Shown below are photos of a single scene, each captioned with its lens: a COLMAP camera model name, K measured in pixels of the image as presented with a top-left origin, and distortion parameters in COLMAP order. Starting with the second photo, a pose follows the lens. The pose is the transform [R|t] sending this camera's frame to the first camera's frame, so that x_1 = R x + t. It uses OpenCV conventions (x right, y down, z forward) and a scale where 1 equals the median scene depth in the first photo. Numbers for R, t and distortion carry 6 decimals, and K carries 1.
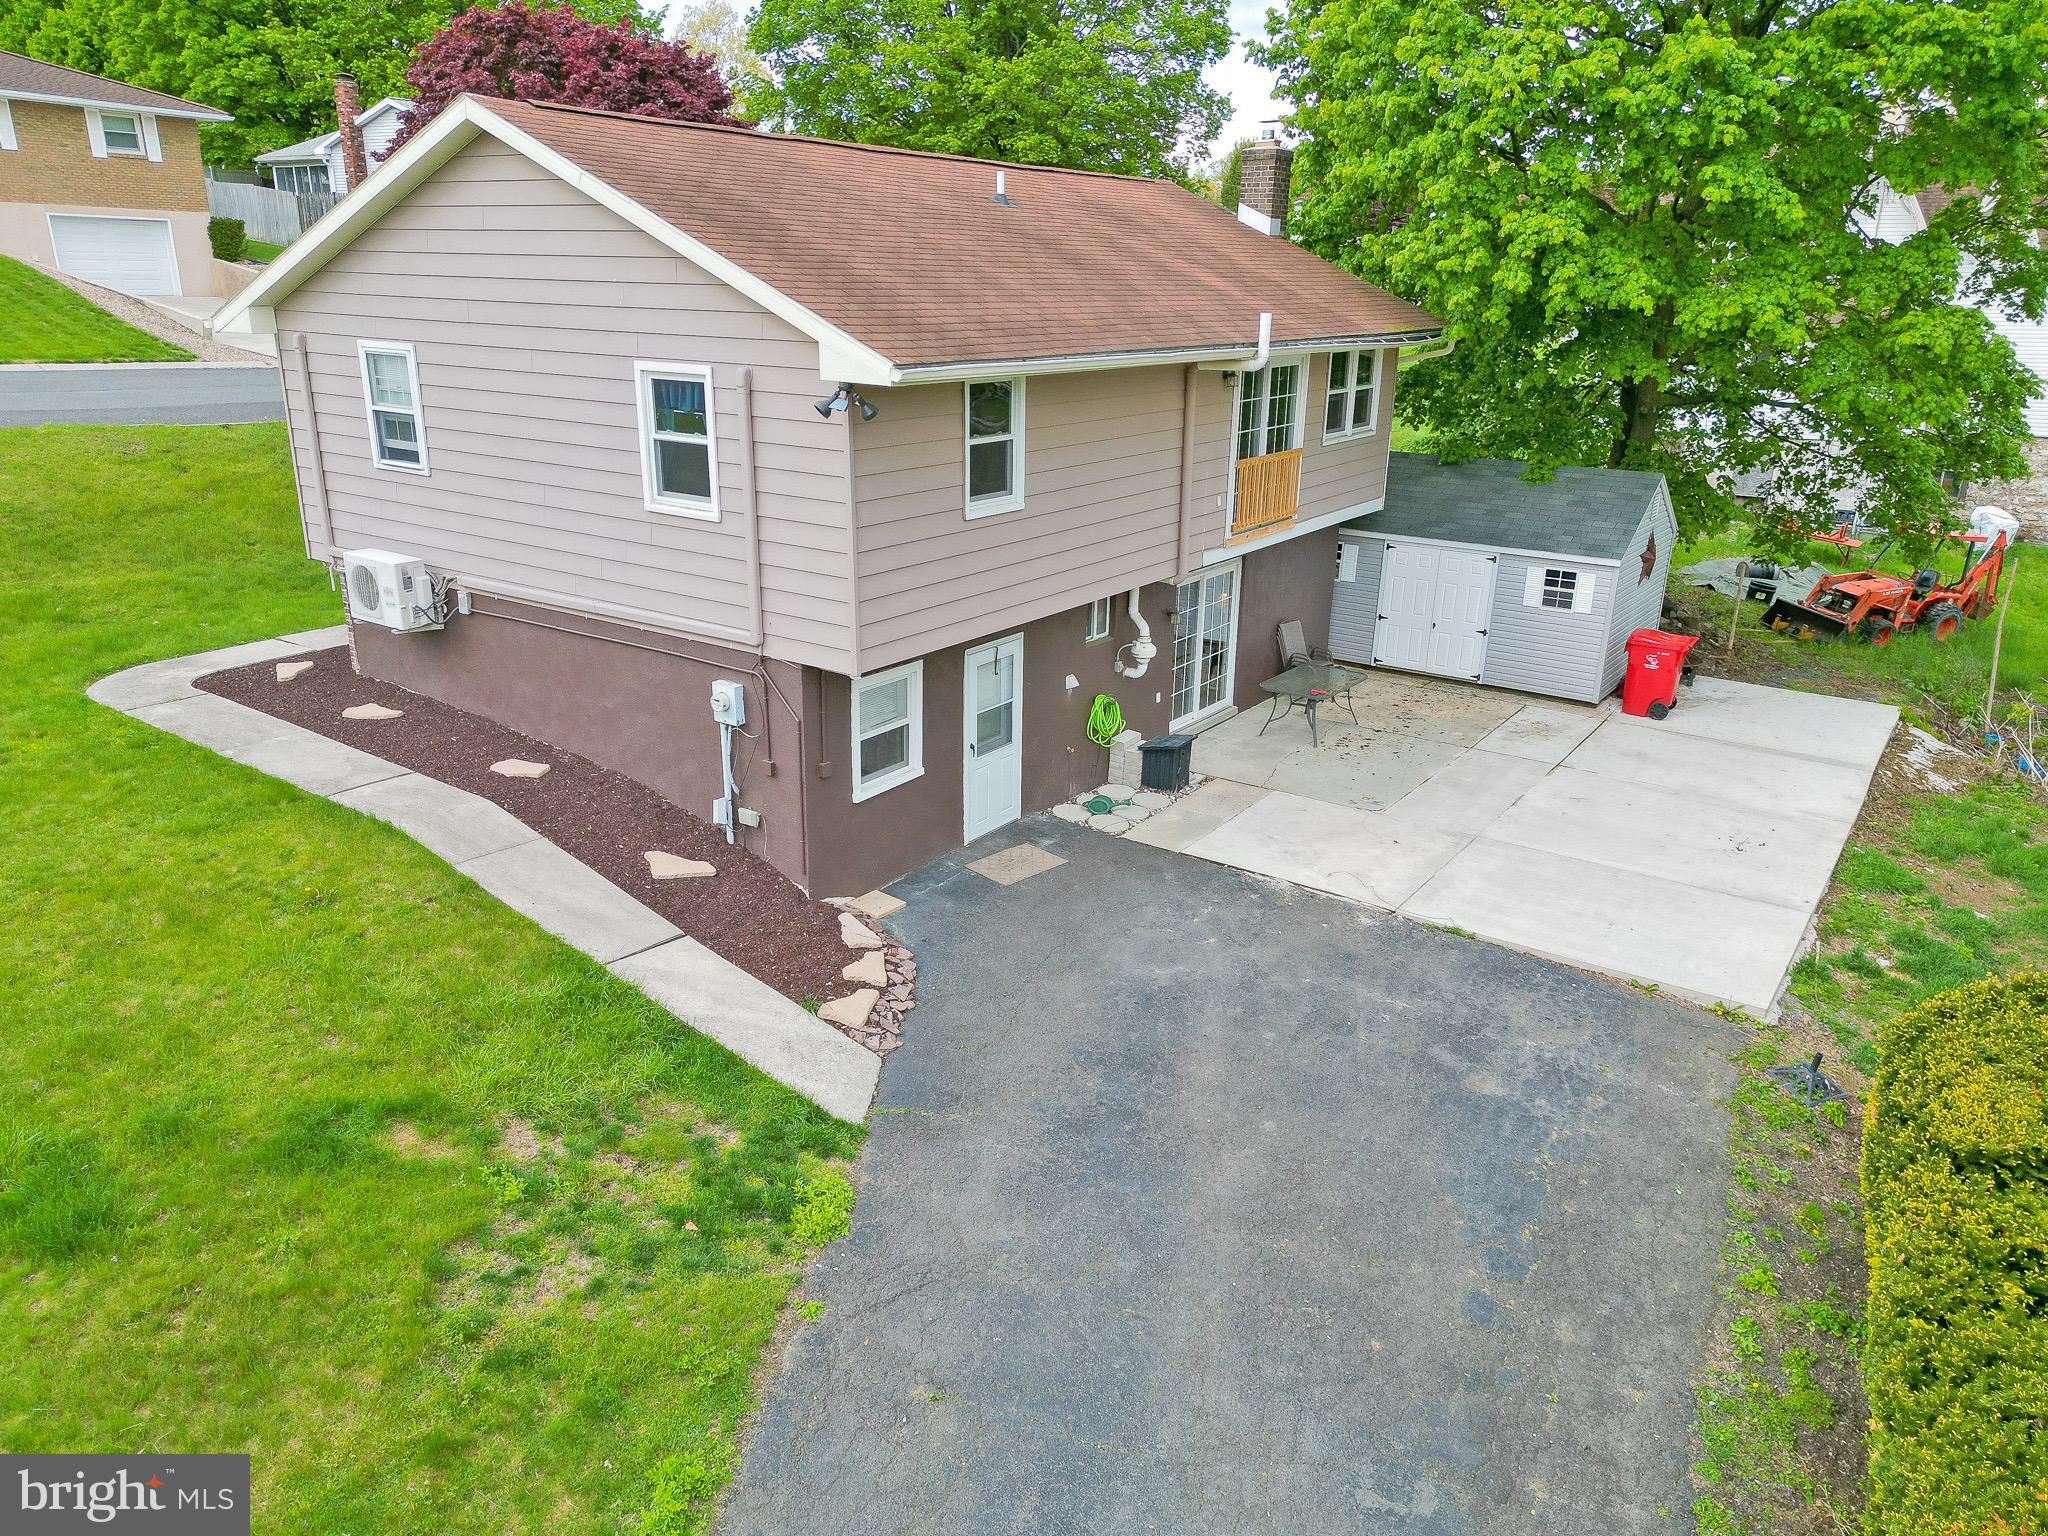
lens RADIAL K [[1445.2, 0, 1043.1], [0, 1445.2, 797.3], [0, 0, 1]] dist [0.097663, -0.088234]
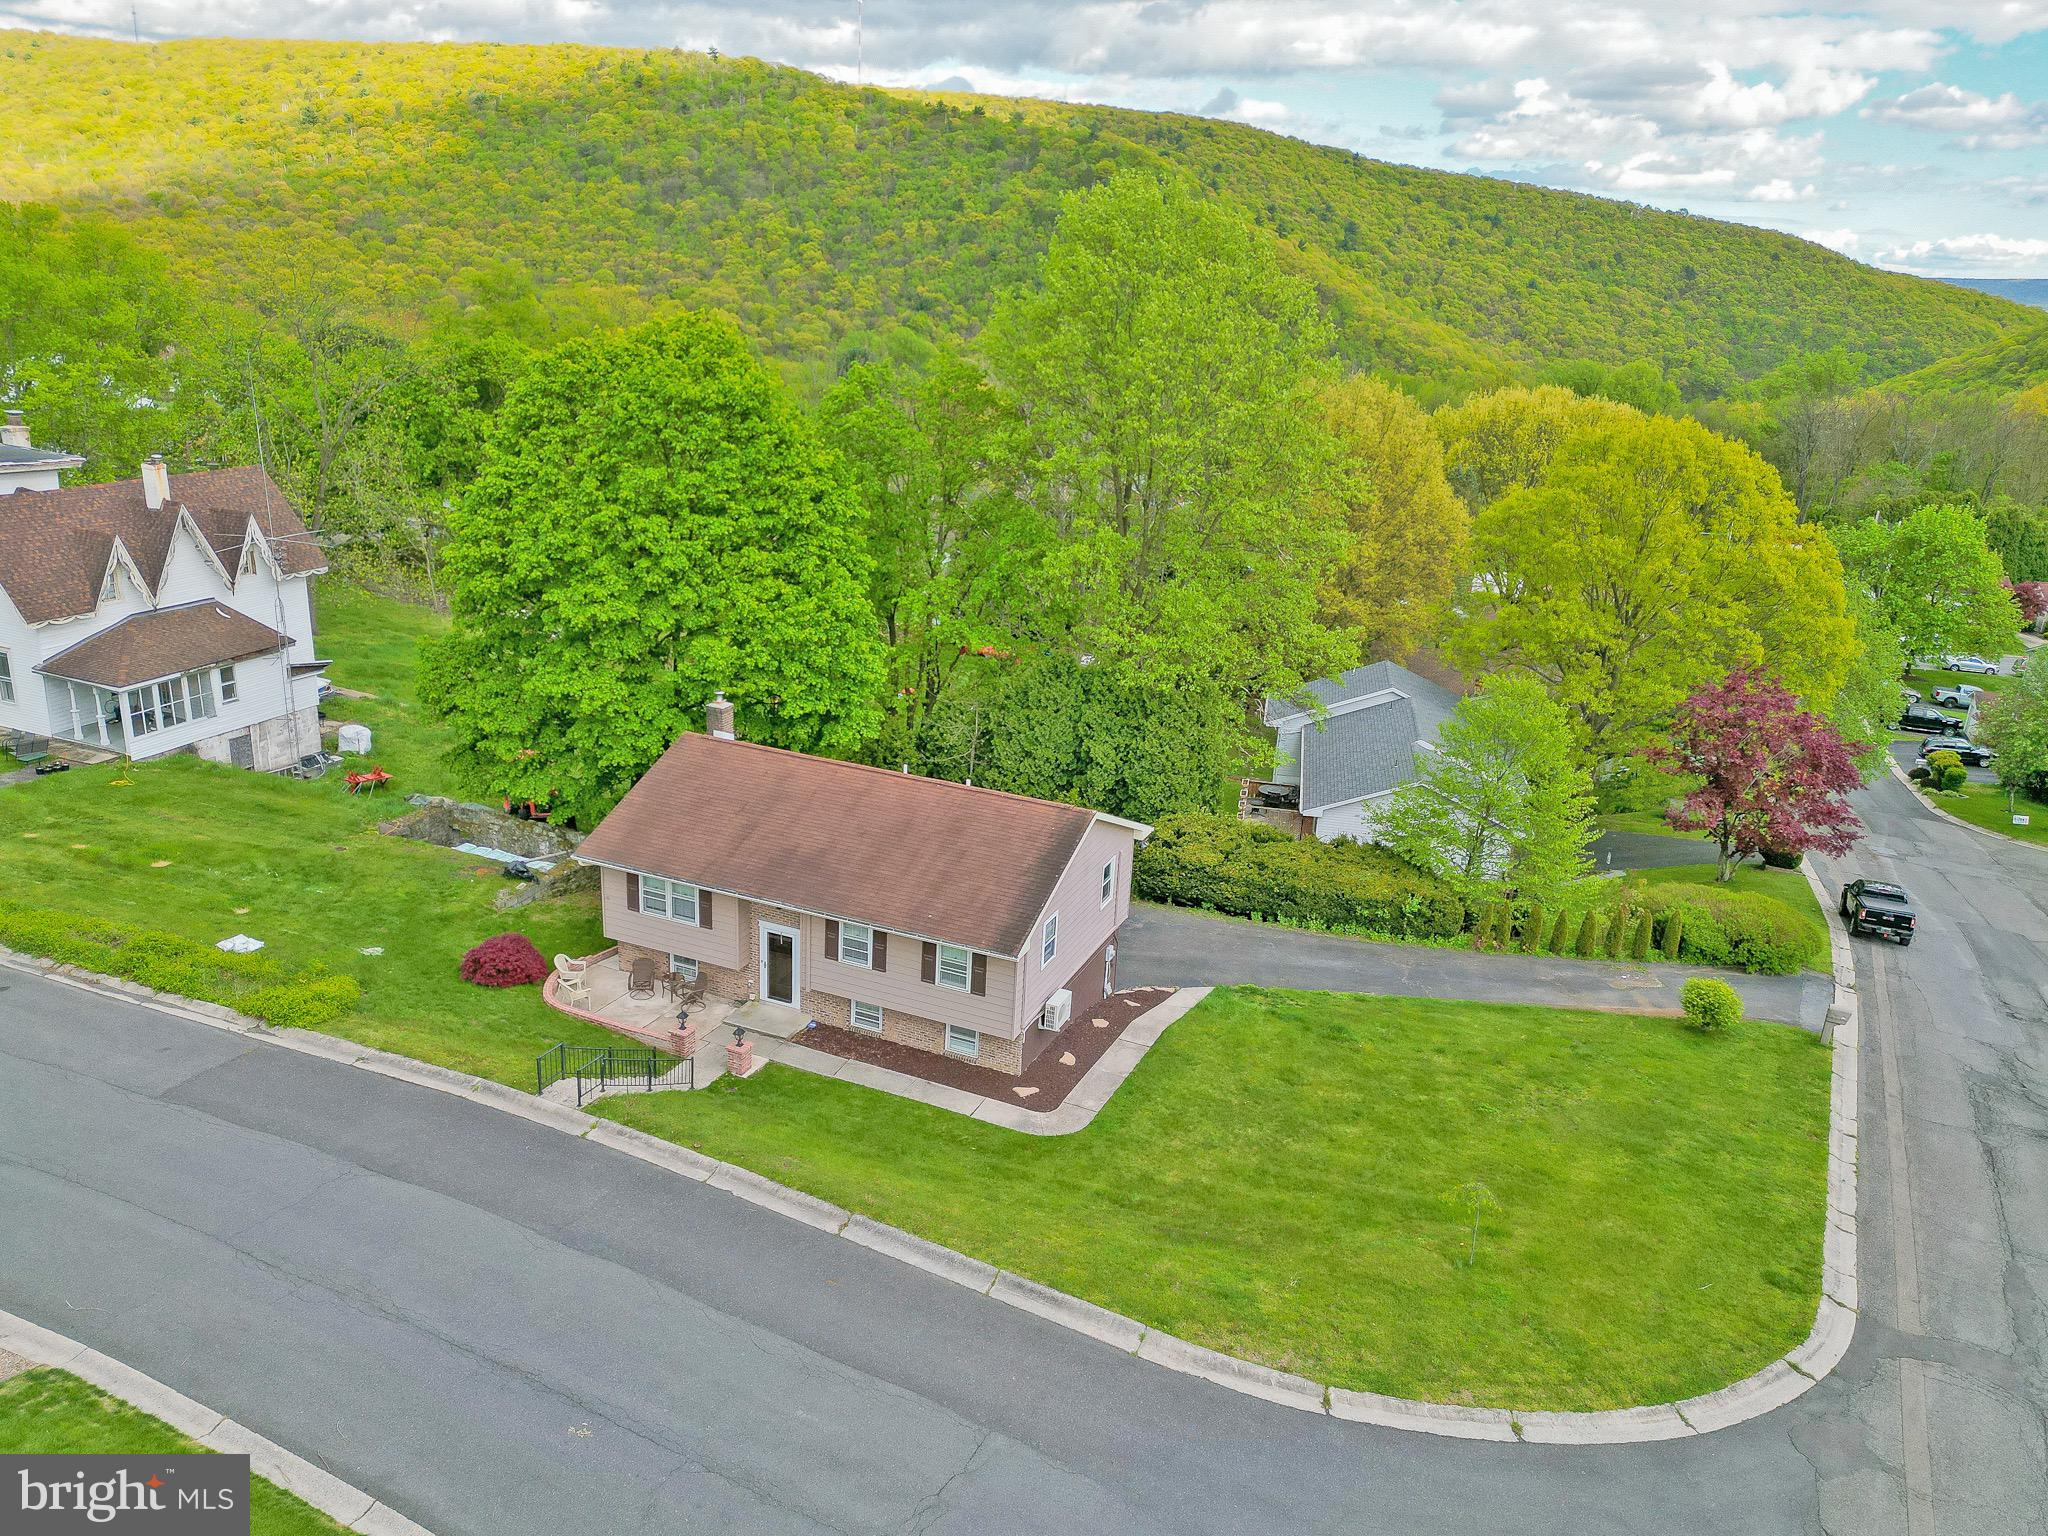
lens RADIAL K [[1445.2, 0, 1043.1], [0, 1445.2, 797.3], [0, 0, 1]] dist [0.097663, -0.088234]
pose [[-0.190690, -0.364799, 0.911350, -2.162402], [0.279937, 0.869628, 0.406672, -1.236218], [-0.940889, 0.332669, -0.063709, 0.931011]]
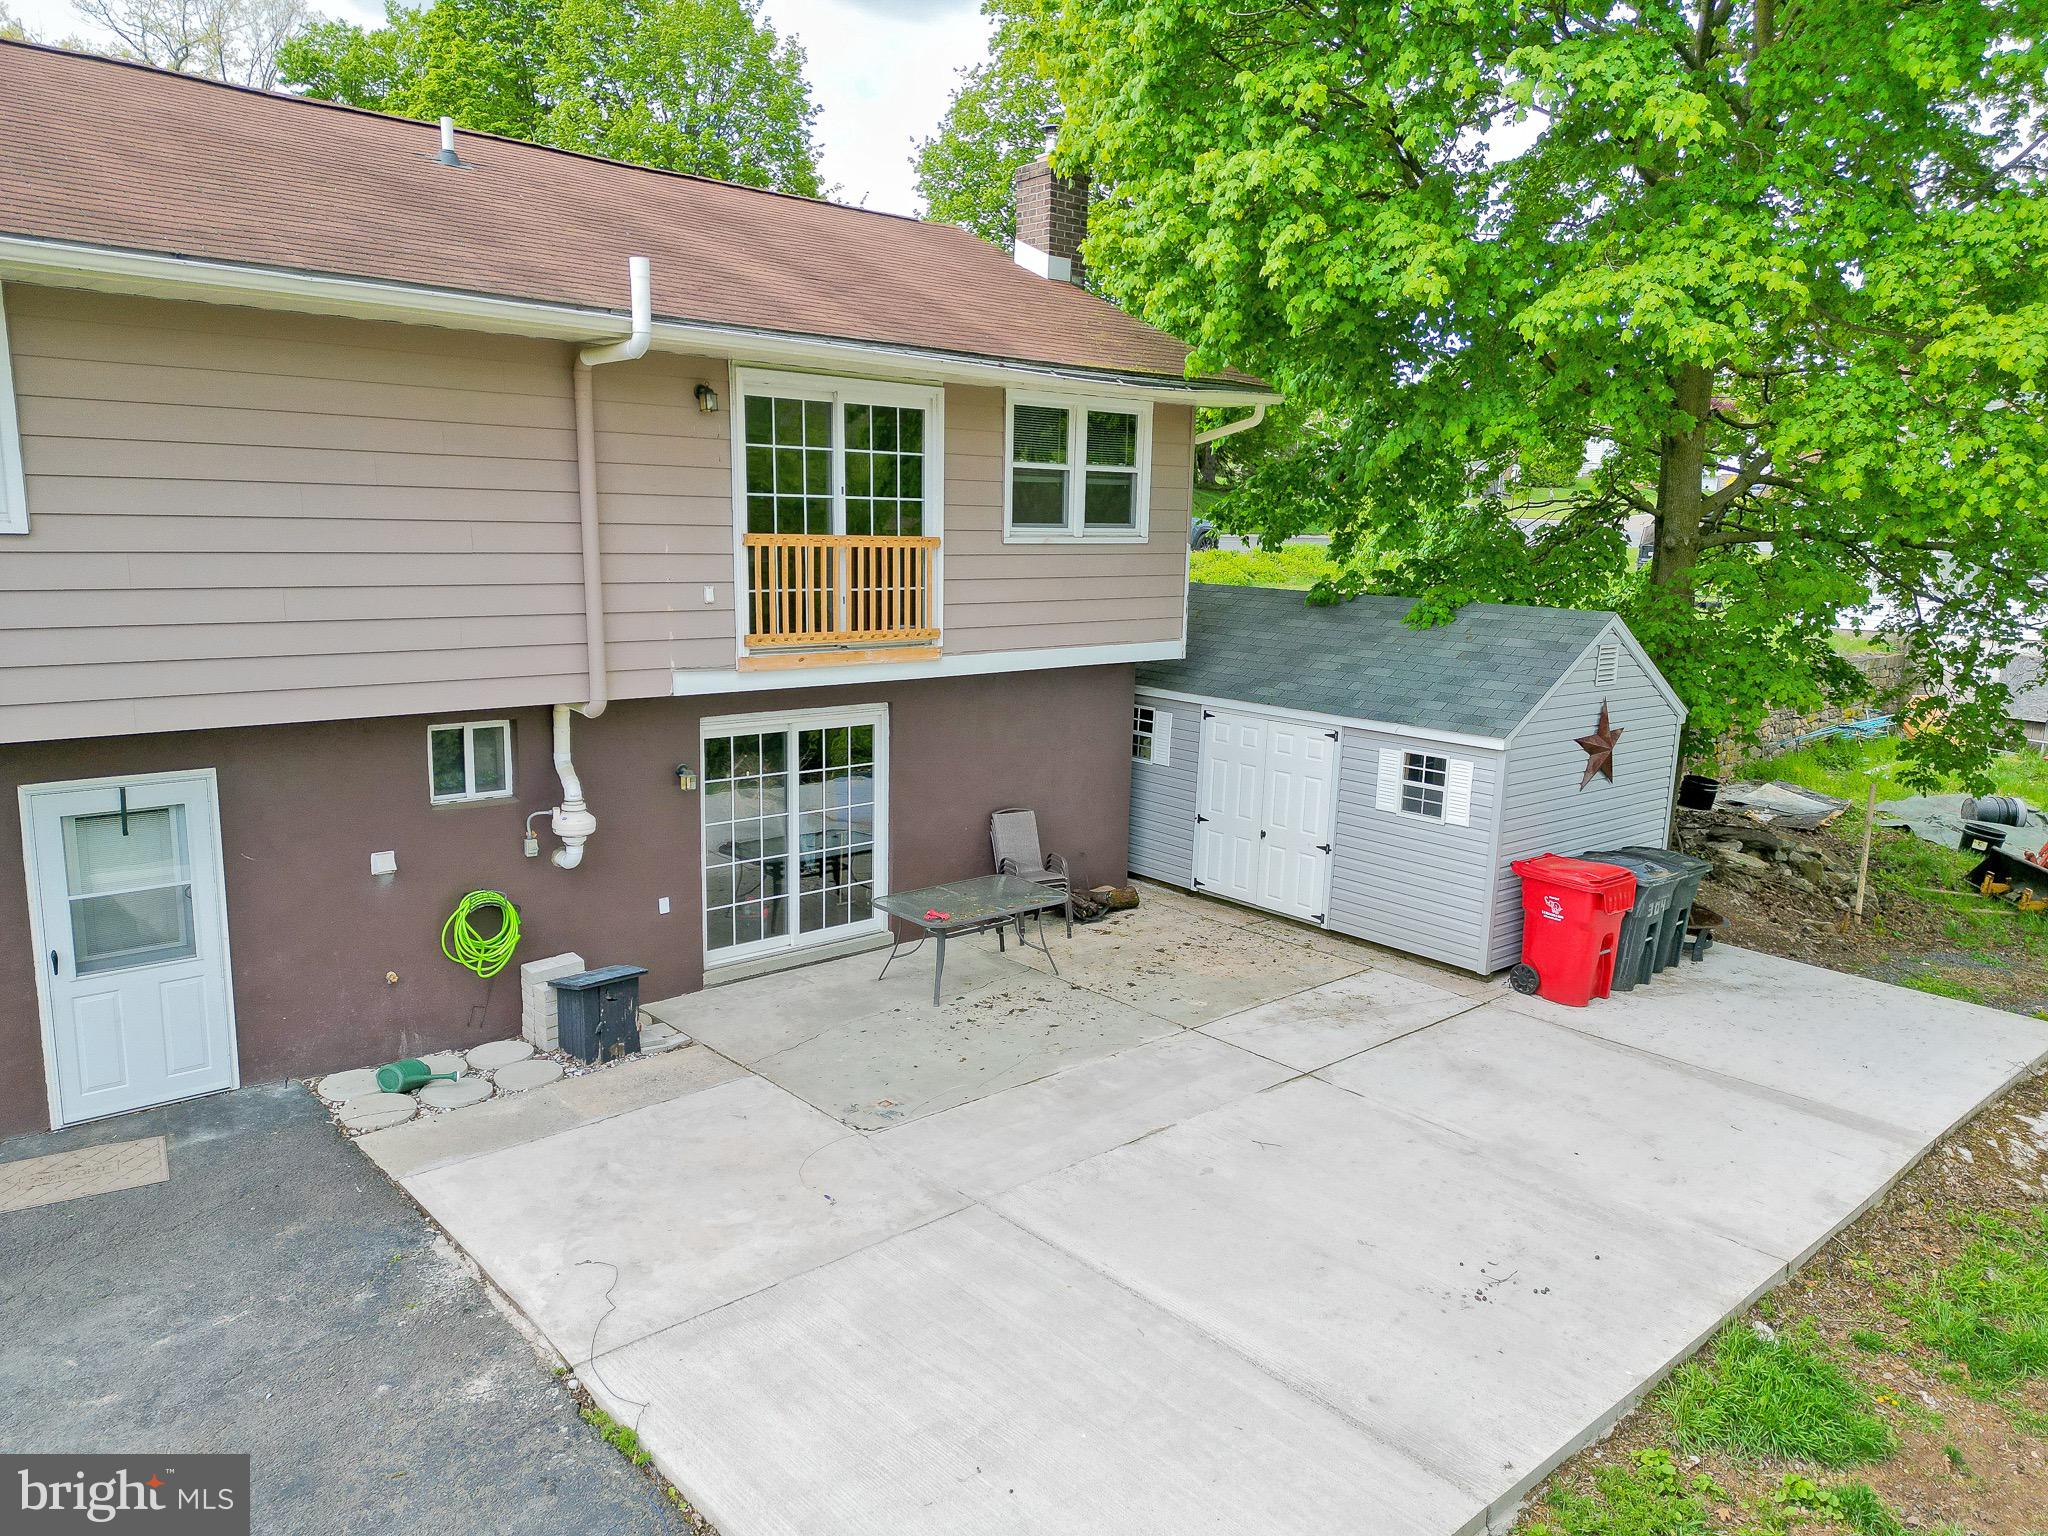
lens RADIAL K [[1445.2, 0, 1043.1], [0, 1445.2, 797.3], [0, 0, 1]] dist [0.097663, -0.088234]
pose [[0.973049, 0.050148, -0.225080, 0.396845], [-0.084537, 0.985688, -0.145853, -0.039104], [0.214545, 0.160949, 0.963362, 0.437290]]
